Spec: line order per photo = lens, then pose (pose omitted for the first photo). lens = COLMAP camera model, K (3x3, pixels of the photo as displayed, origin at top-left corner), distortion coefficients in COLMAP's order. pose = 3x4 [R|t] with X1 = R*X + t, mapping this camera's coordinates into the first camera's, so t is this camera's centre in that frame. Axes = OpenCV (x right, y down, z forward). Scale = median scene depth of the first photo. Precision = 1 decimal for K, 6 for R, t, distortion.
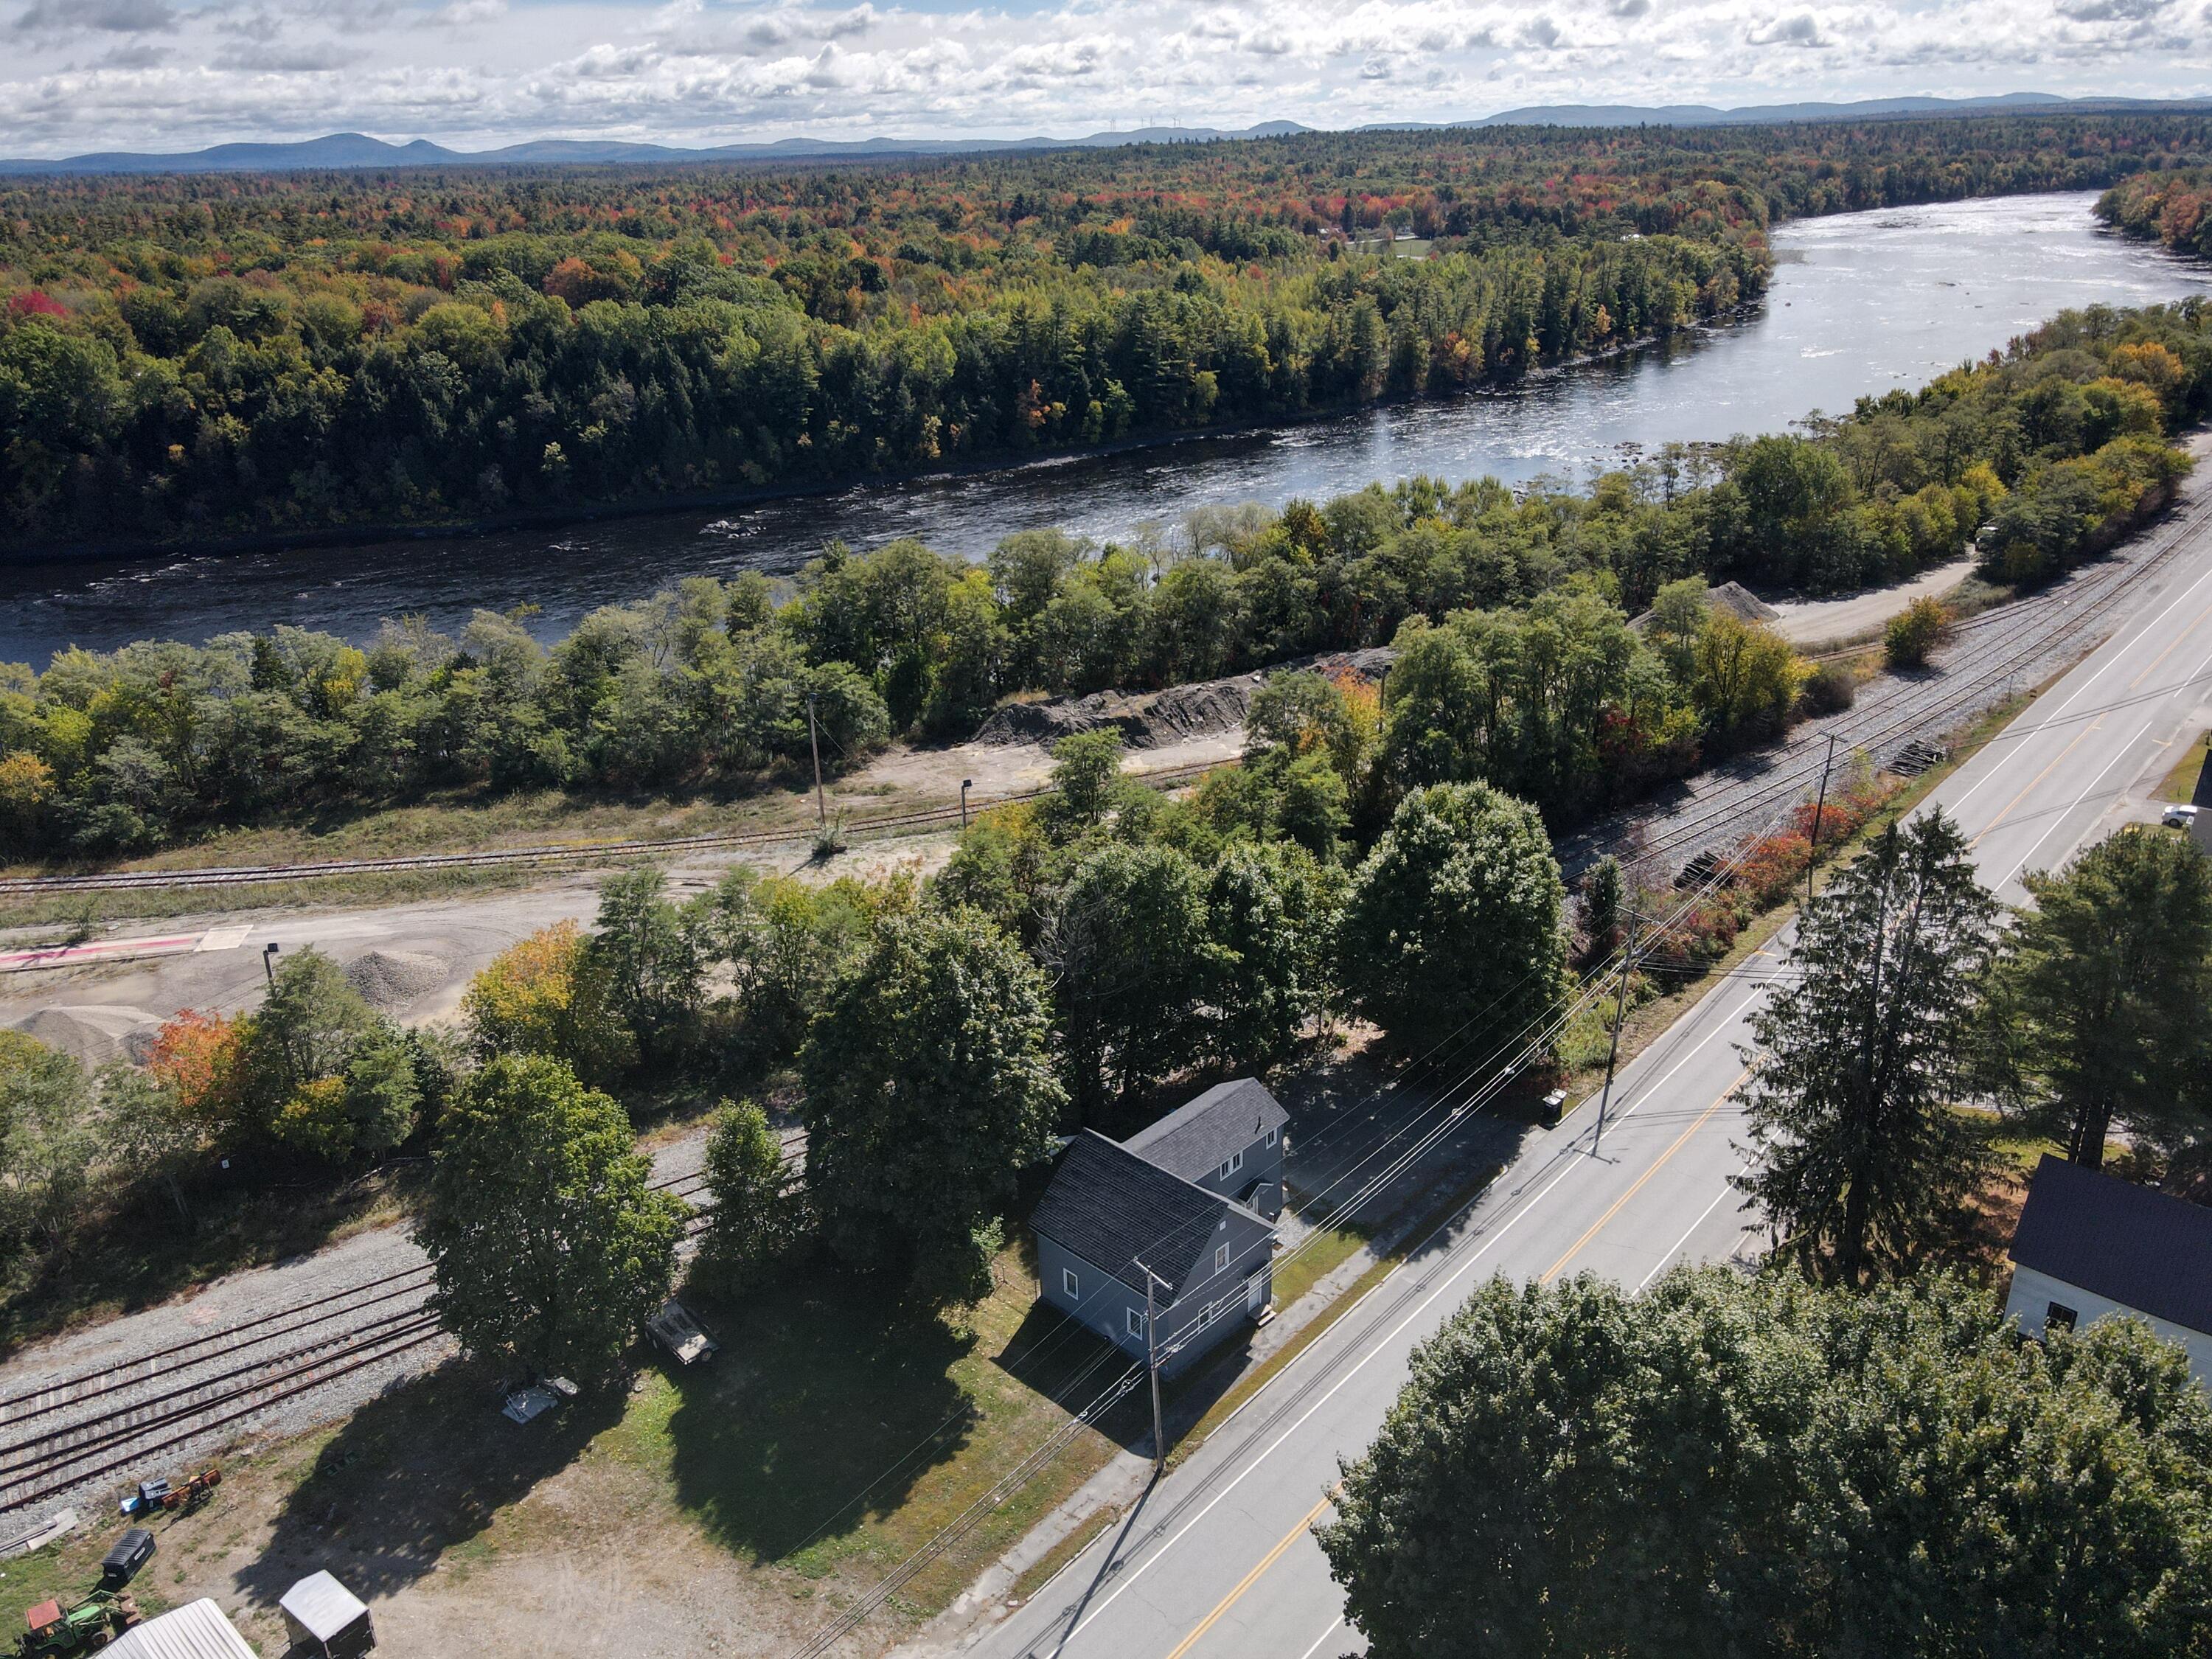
lens RADIAL K [[1619.8, 0, 1106.0], [0, 1619.8, 829.5], [0, 0, 1]] dist [0.003215, 0.007423]
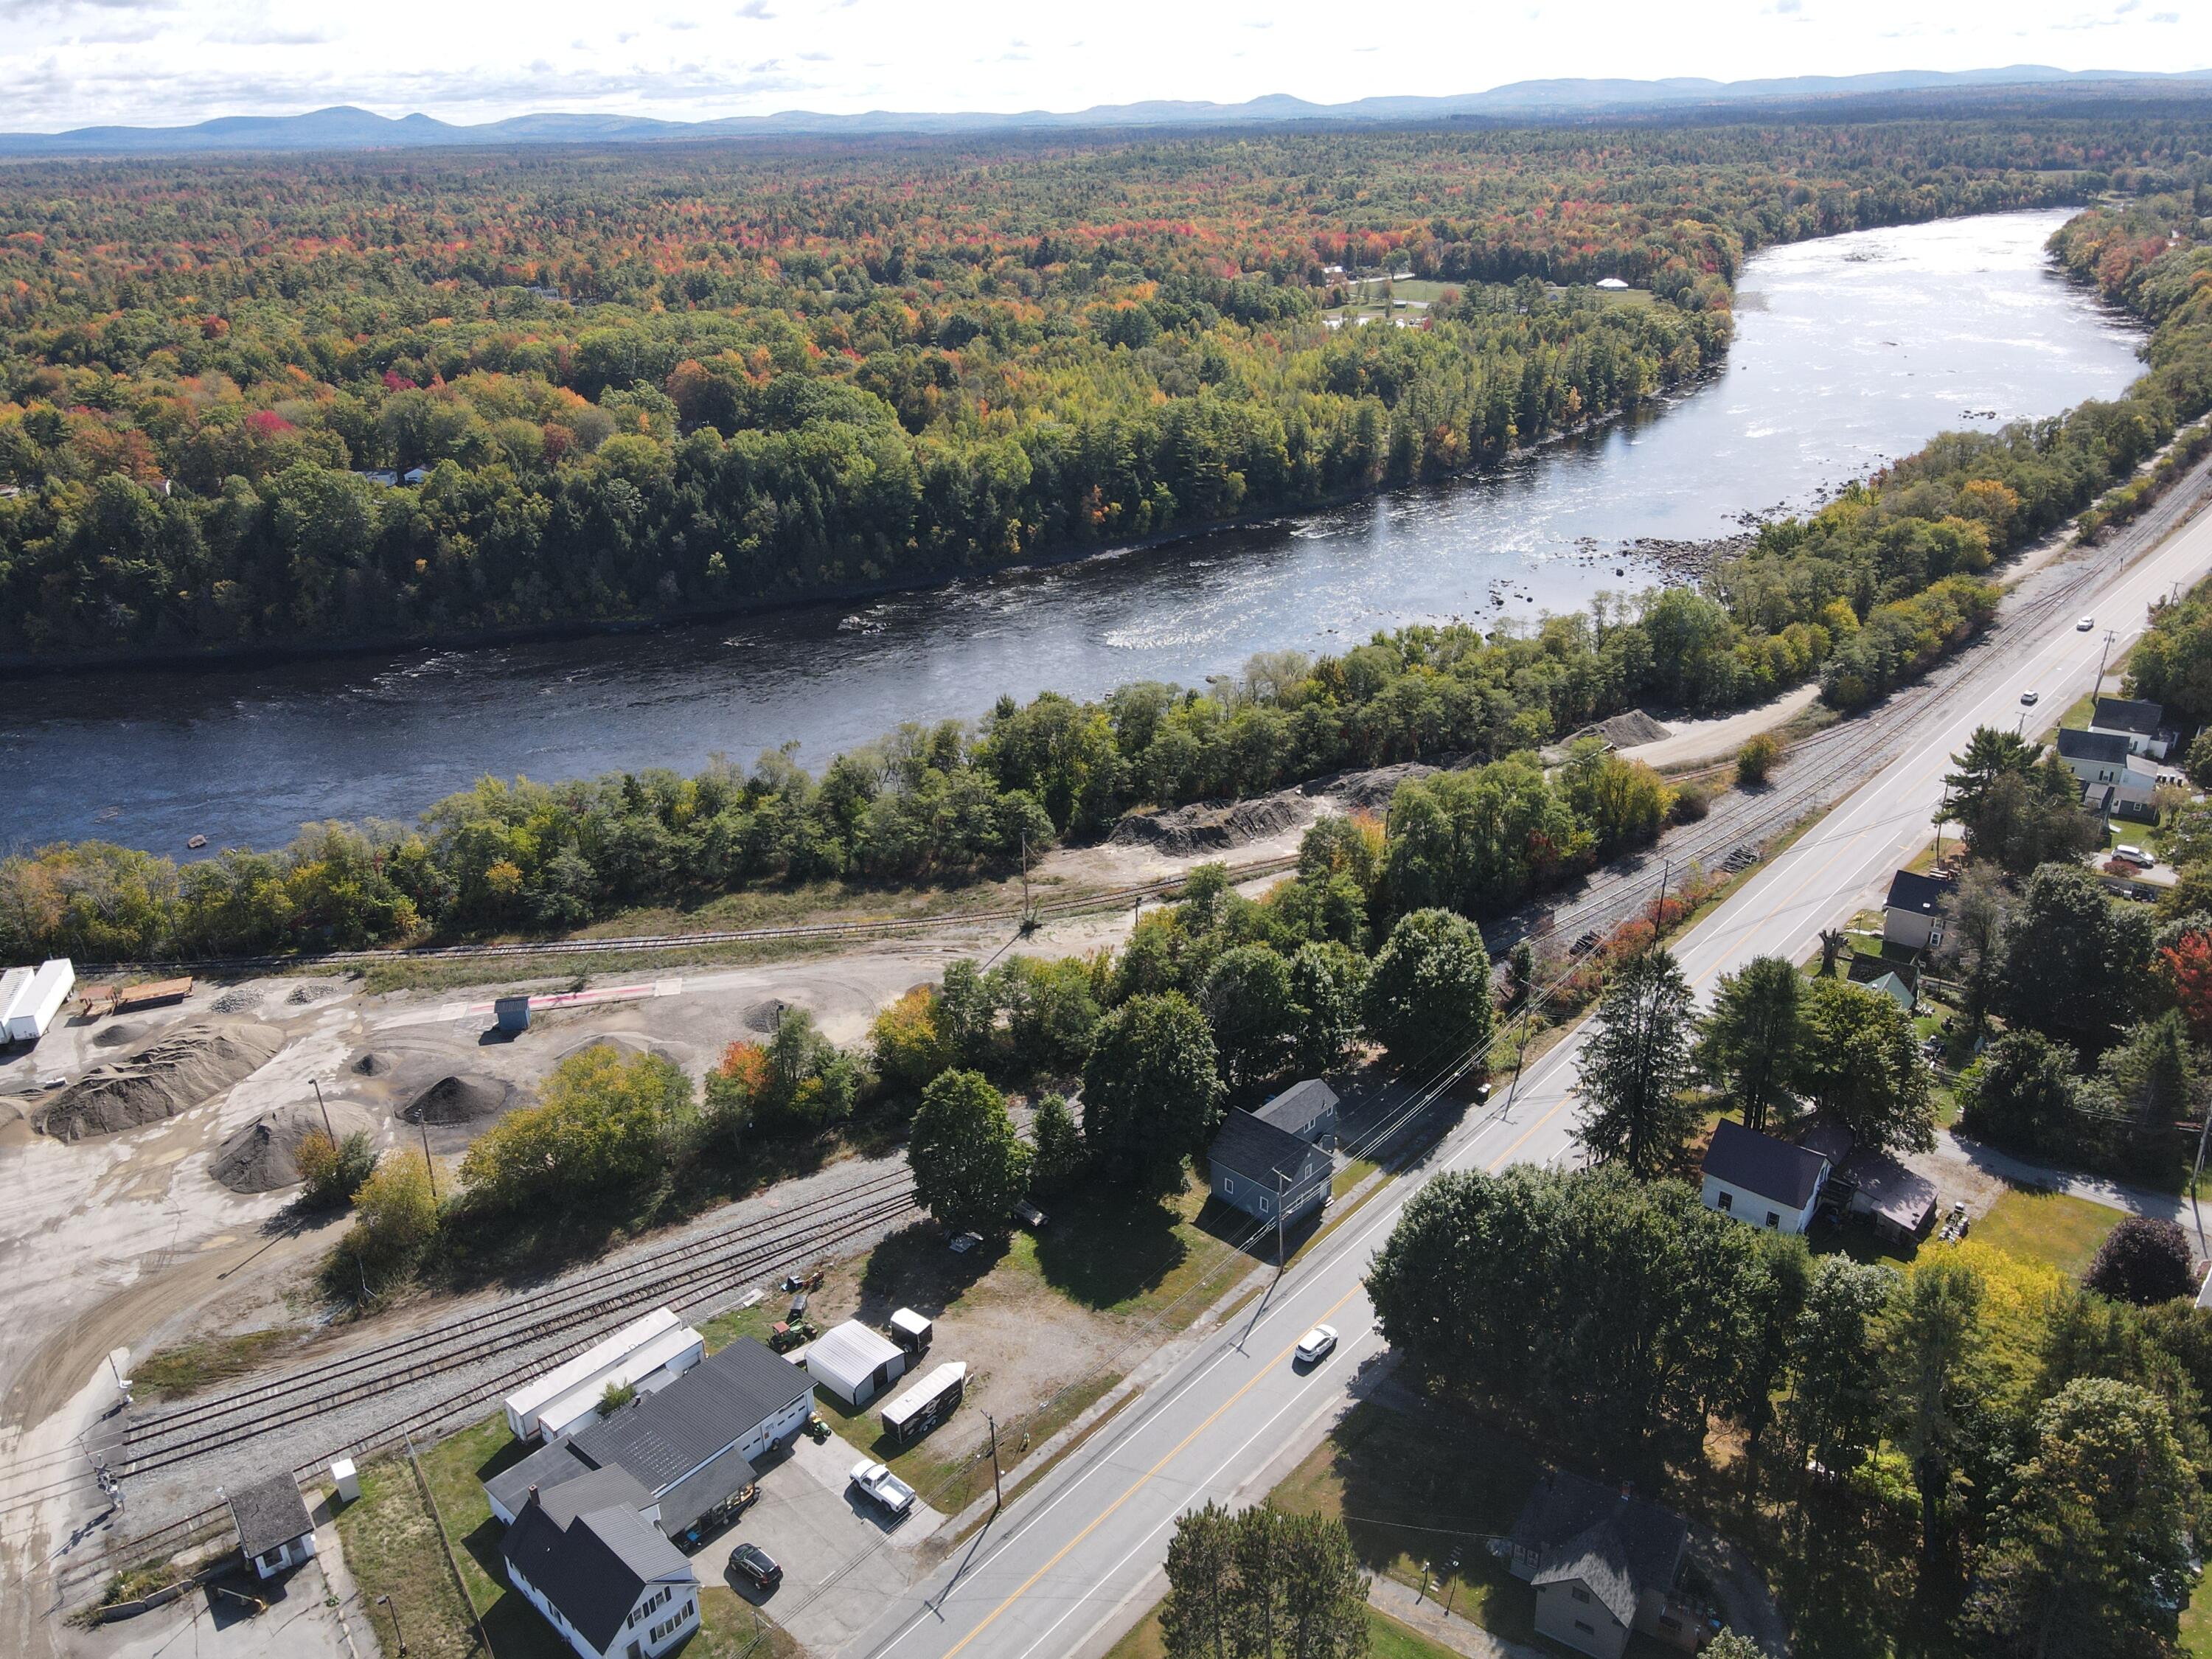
lens RADIAL K [[1608.2, 0, 1106.0], [0, 1608.2, 829.5], [0, 0, 1]] dist [-0.015339, 0.042058]
pose [[1.000000, -0.000684, 0.000332, -0.087547], [0.000679, 0.999891, 0.014746, -0.090842], [-0.000342, -0.014746, 0.999891, -0.477163]]
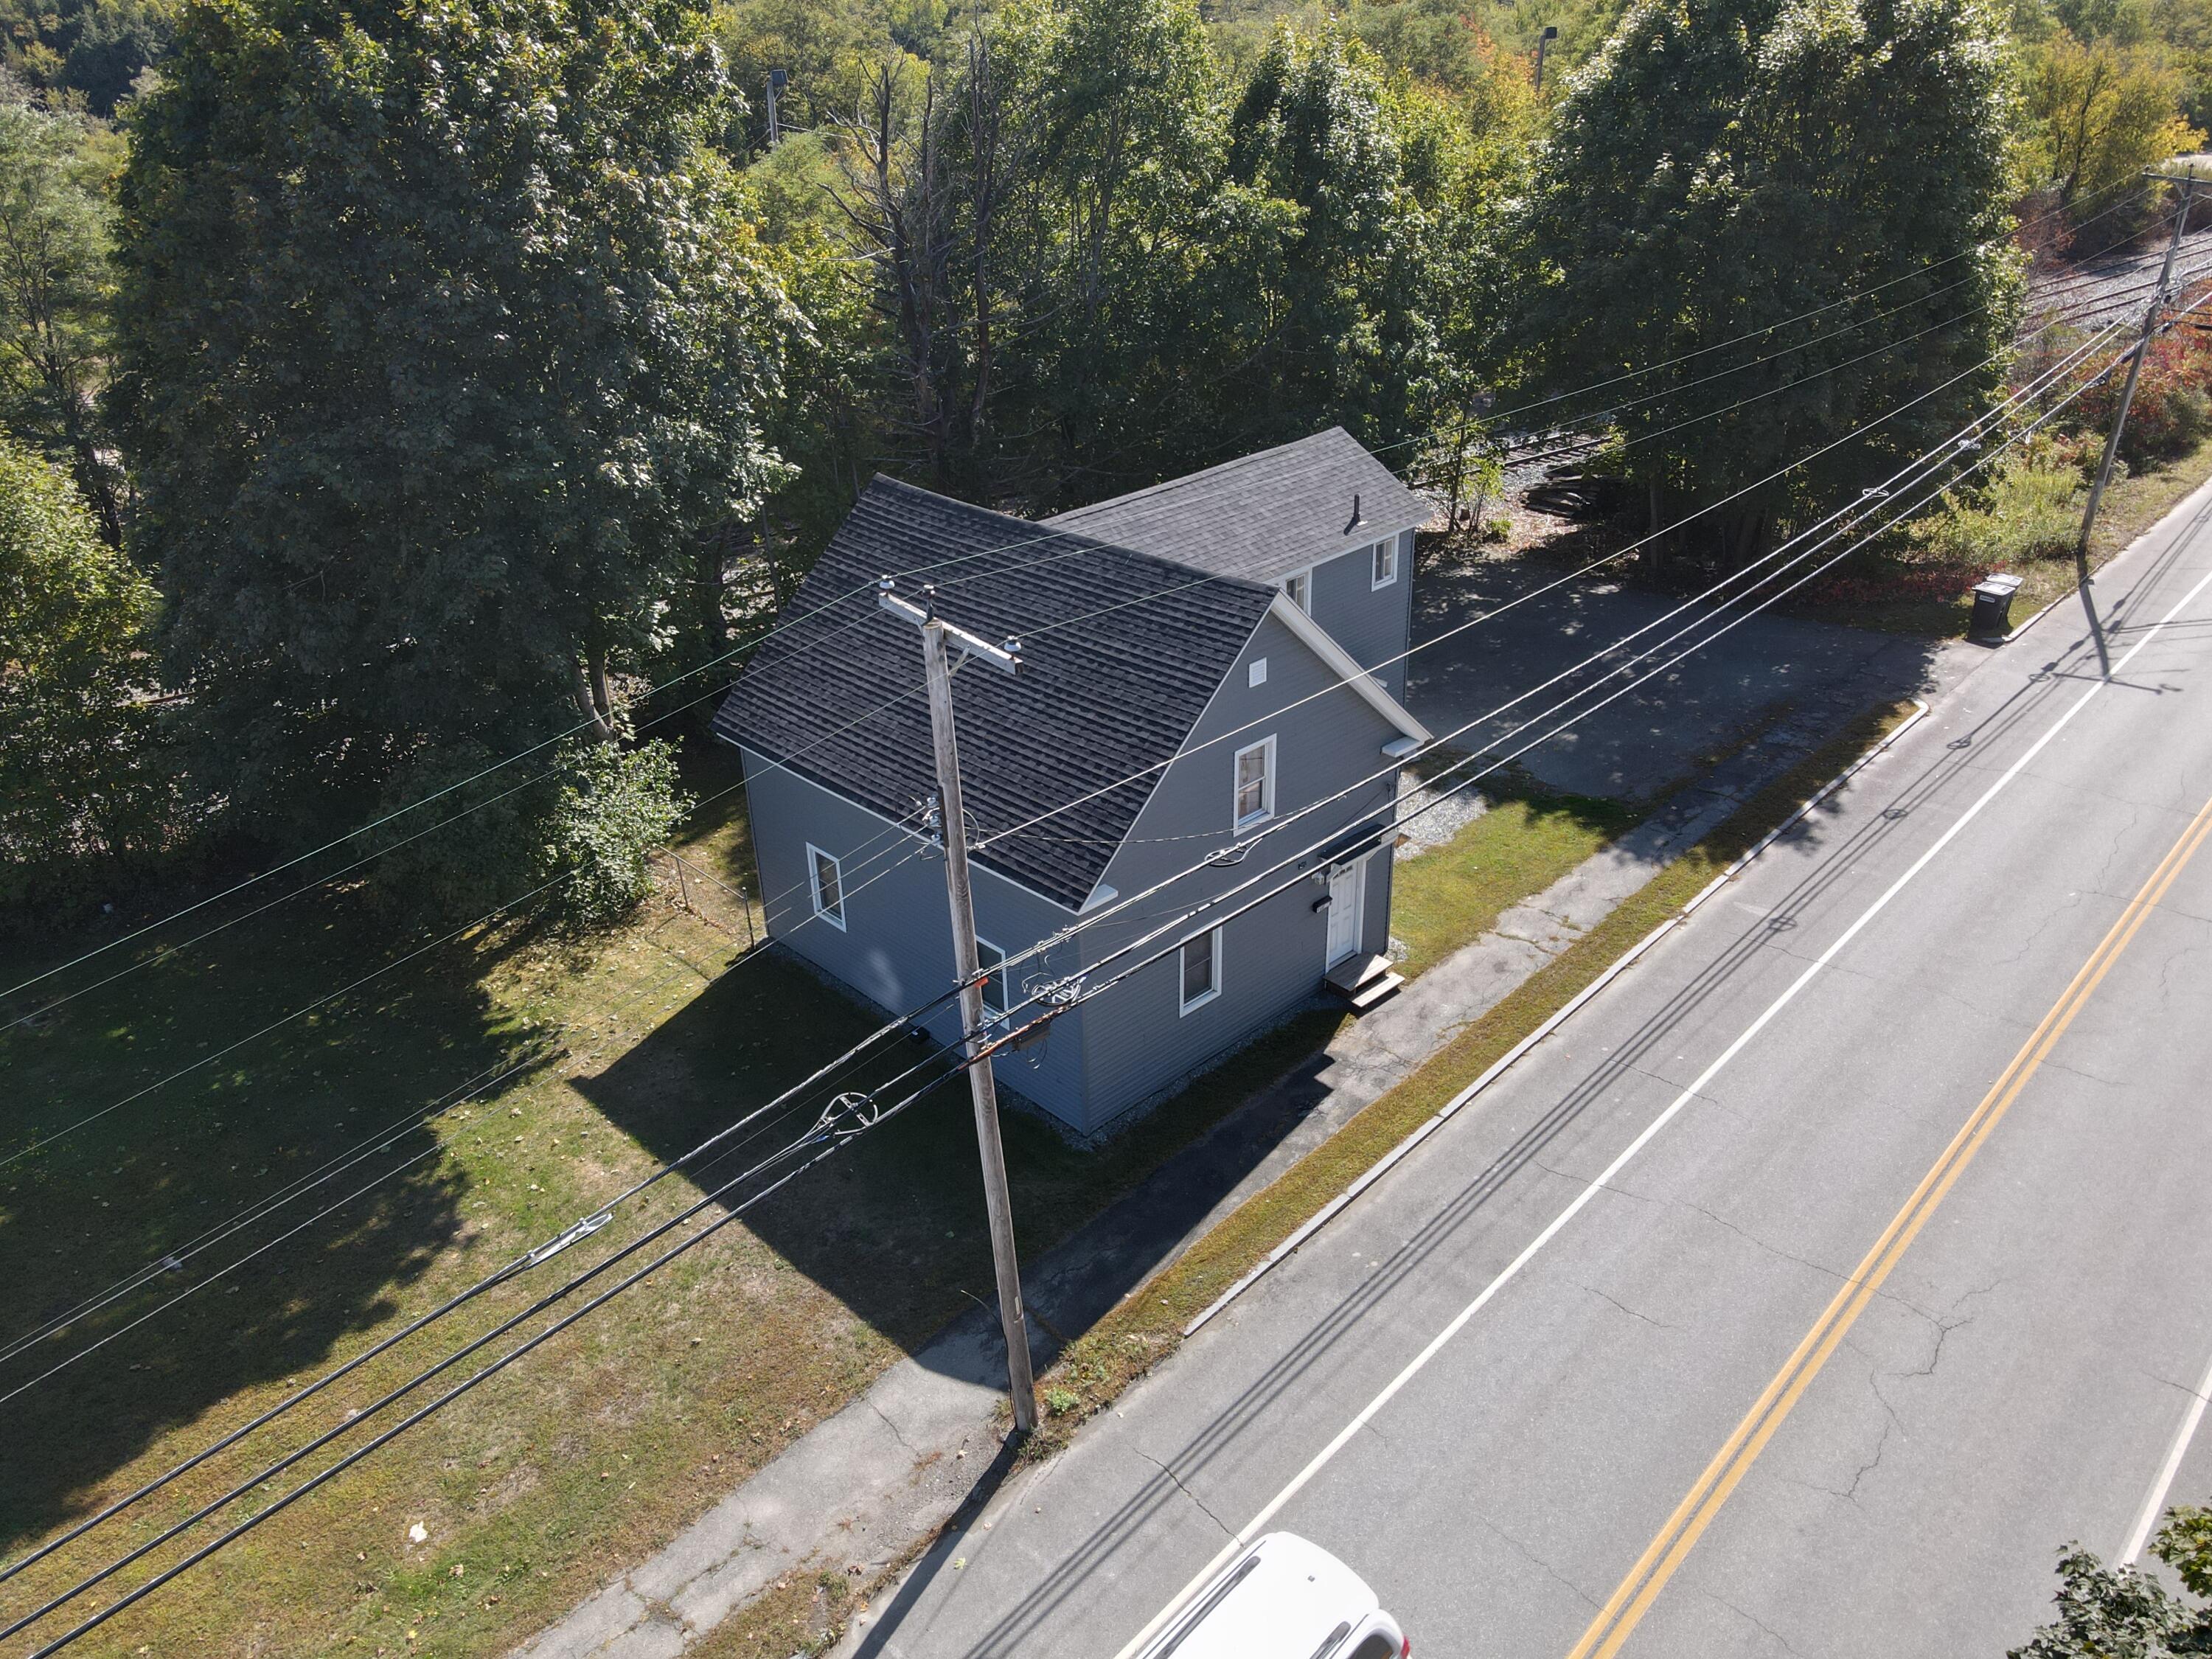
lens RADIAL K [[1616.9, 0, 1107.1], [0, 1616.9, 821.6], [0, 0, 1]] dist [0.016561, 0.005358]
pose [[0.999746, 0.010663, -0.019856, 0.024158], [-0.009052, 0.996791, 0.079539, 0.122497], [0.020640, -0.079339, 0.996634, 0.334551]]
